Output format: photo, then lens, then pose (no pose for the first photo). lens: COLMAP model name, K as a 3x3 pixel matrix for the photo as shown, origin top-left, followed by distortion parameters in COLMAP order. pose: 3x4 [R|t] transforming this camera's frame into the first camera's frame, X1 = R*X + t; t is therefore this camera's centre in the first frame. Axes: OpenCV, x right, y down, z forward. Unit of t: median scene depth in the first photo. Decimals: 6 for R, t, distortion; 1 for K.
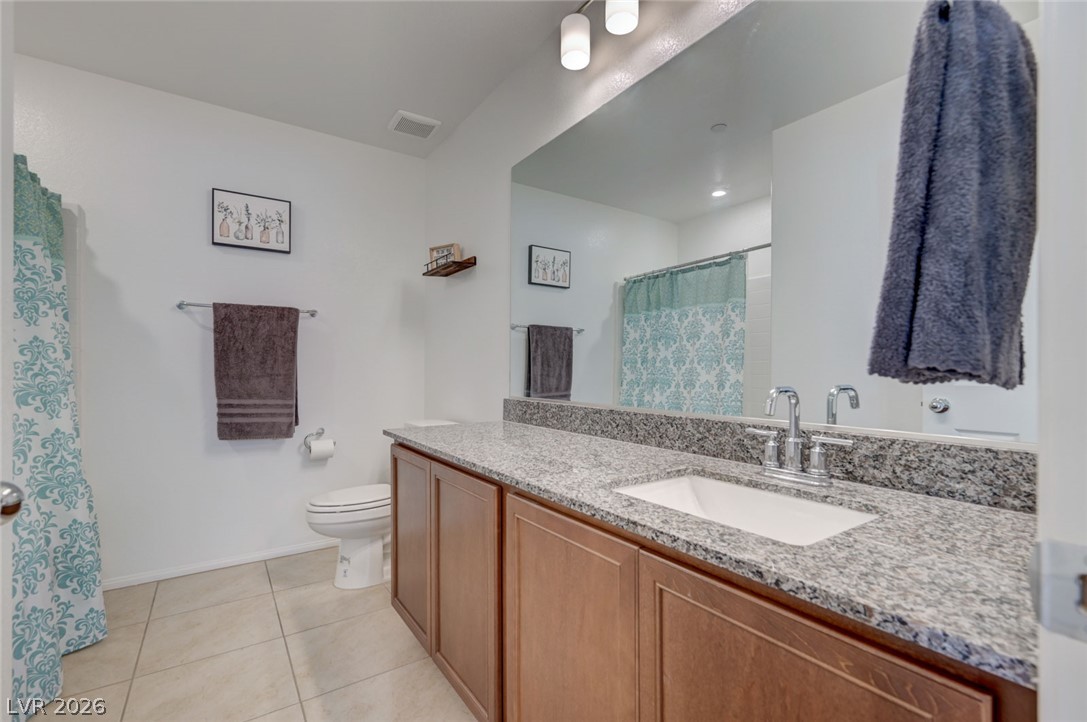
lens RADIAL K [[518.7, 0, 562.0], [0, 518.7, 367.4], [0, 0, 1]] dist [0.002500, -0.001627]
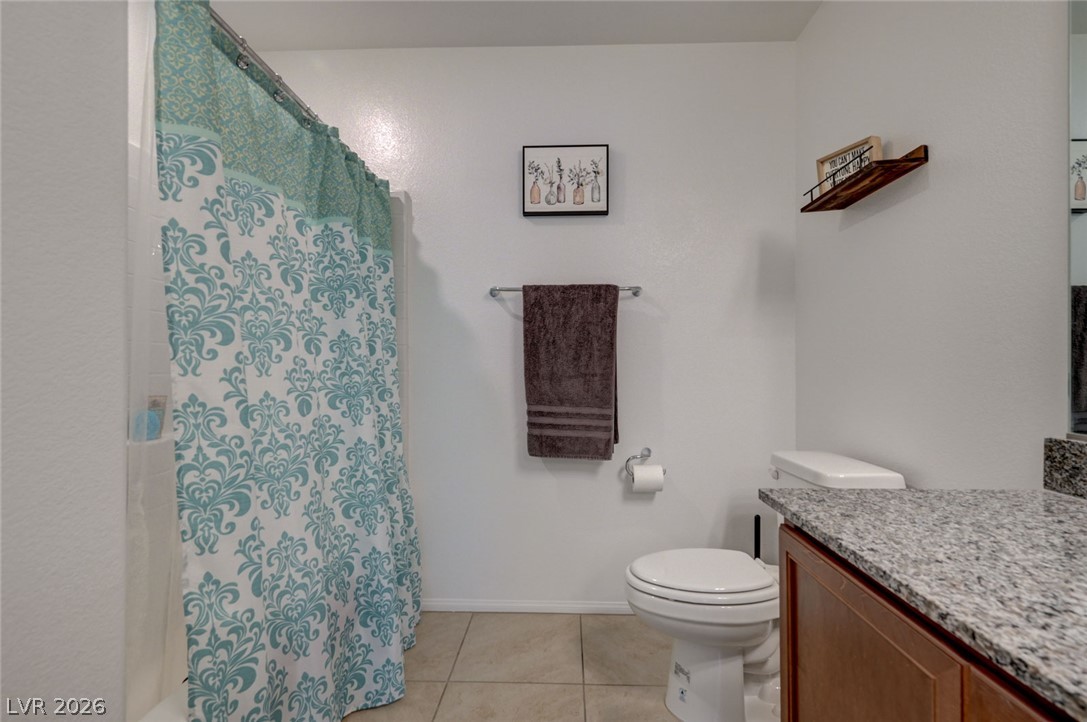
lens RADIAL K [[518.7, 0, 544.5], [0, 518.7, 361.0], [0, 0, 1]] dist [0.002500, -0.001627]
pose [[0.805458, -0.006515, -0.592617, -0.164218], [0.002833, 0.999970, -0.007142, -0.000666], [0.592646, 0.004074, 0.805452, 0.364751]]
